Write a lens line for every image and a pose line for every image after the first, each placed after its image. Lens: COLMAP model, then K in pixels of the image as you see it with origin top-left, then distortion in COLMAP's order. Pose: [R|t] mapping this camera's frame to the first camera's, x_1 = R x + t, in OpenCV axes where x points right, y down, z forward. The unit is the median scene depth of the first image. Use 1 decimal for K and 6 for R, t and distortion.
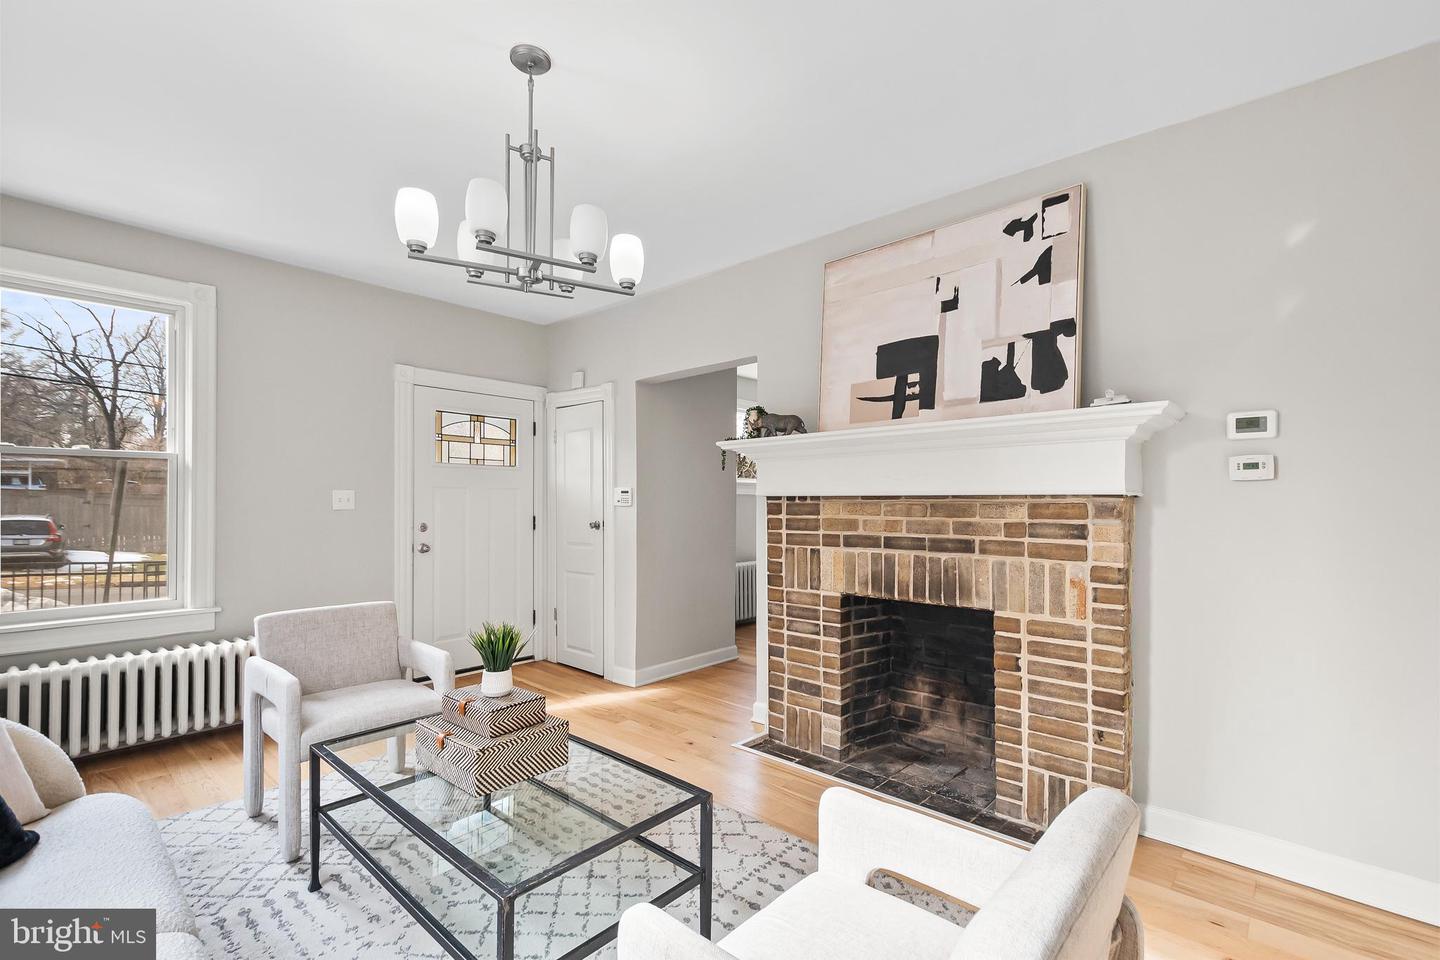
lens RADIAL K [[636.1, 0, 724.4], [0, 636.1, 502.5], [0, 0, 1]] dist [0.002313, 0.000930]
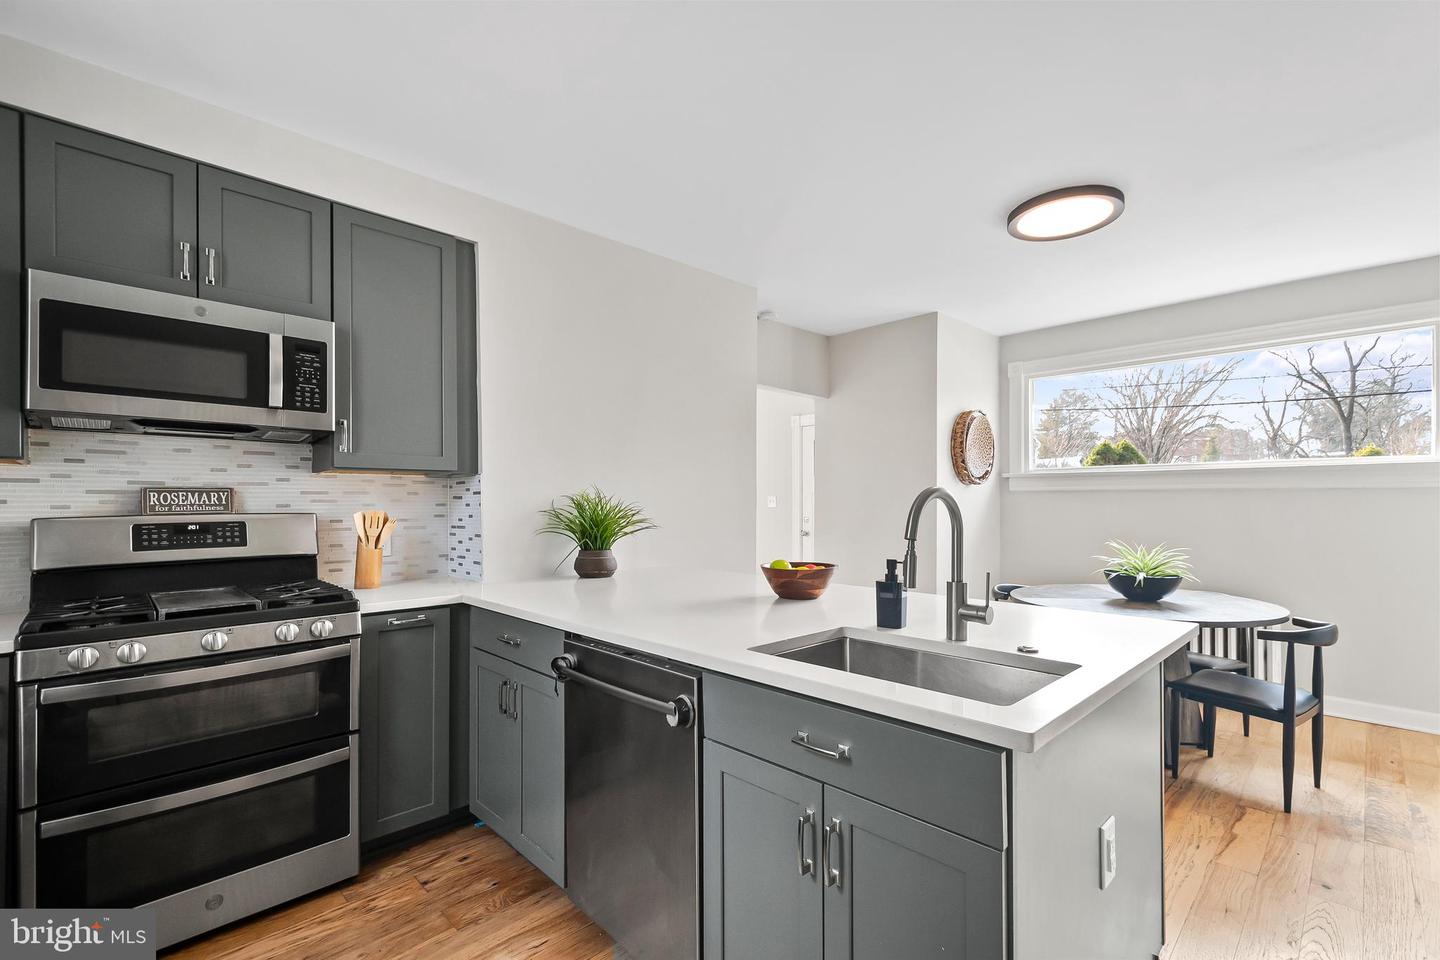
lens RADIAL K [[636.1, 0, 734.5], [0, 636.1, 500.5], [0, 0, 1]] dist [0.002313, 0.000930]
pose [[-0.052309, -0.006307, -0.998611, 1.552907], [0.000209, 0.999980, -0.006327, 0.004126], [0.998631, -0.000540, -0.052307, 1.349636]]
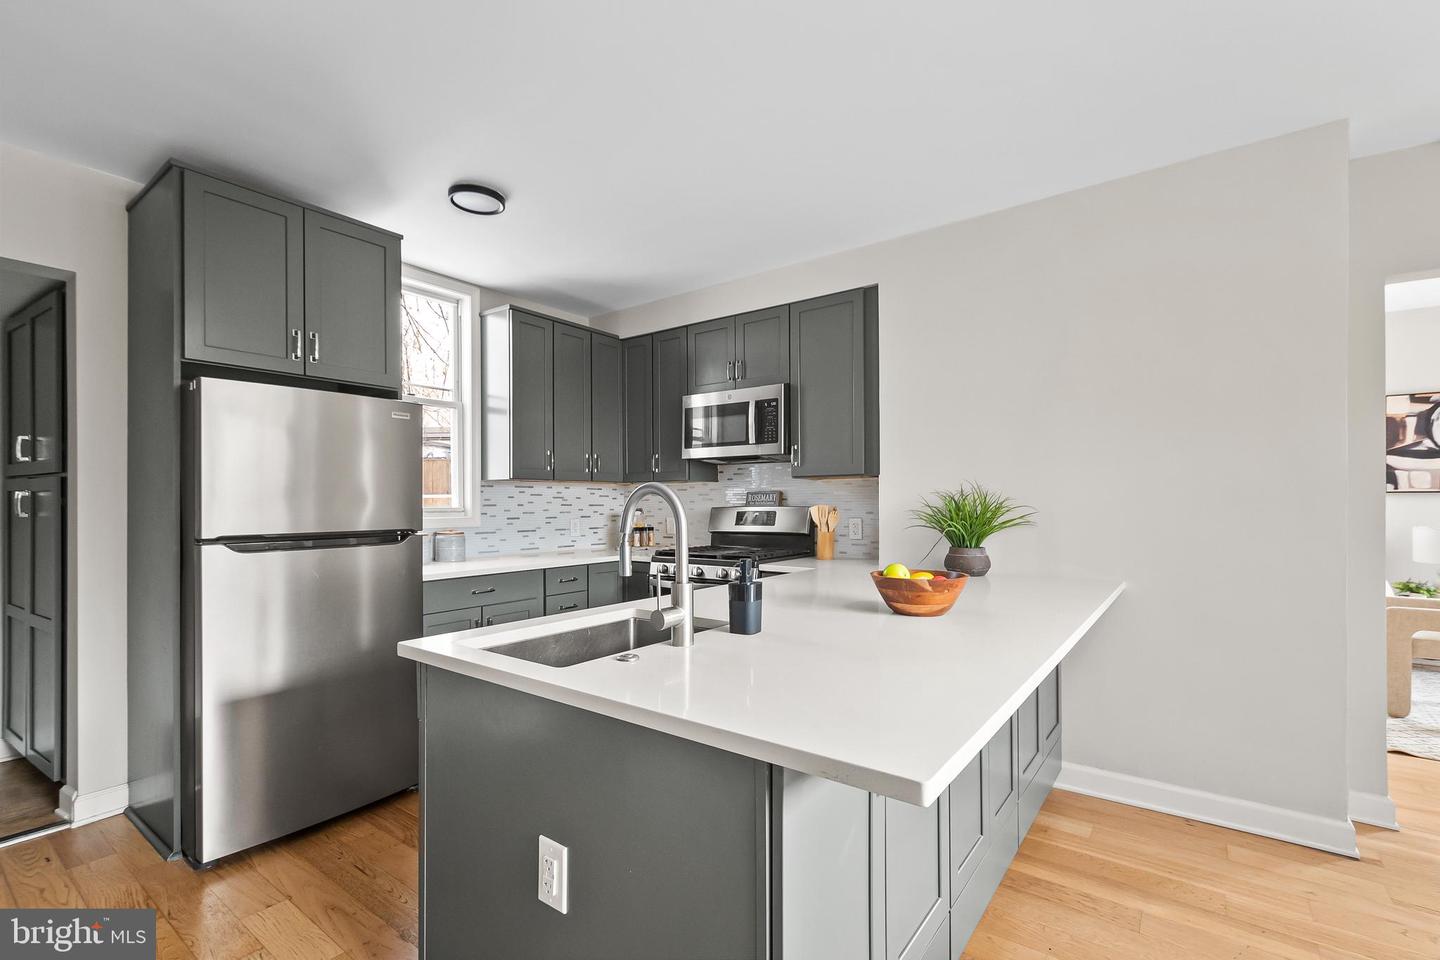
lens RADIAL K [[636.1, 0, 734.3], [0, 636.1, 501.6], [0, 0, 1]] dist [0.002313, 0.000930]
pose [[-0.995384, 0.000483, -0.095971, 1.010972], [0.000502, 1.000000, -0.000177, 0.005894], [0.095971, -0.000224, -0.995384, 2.011911]]
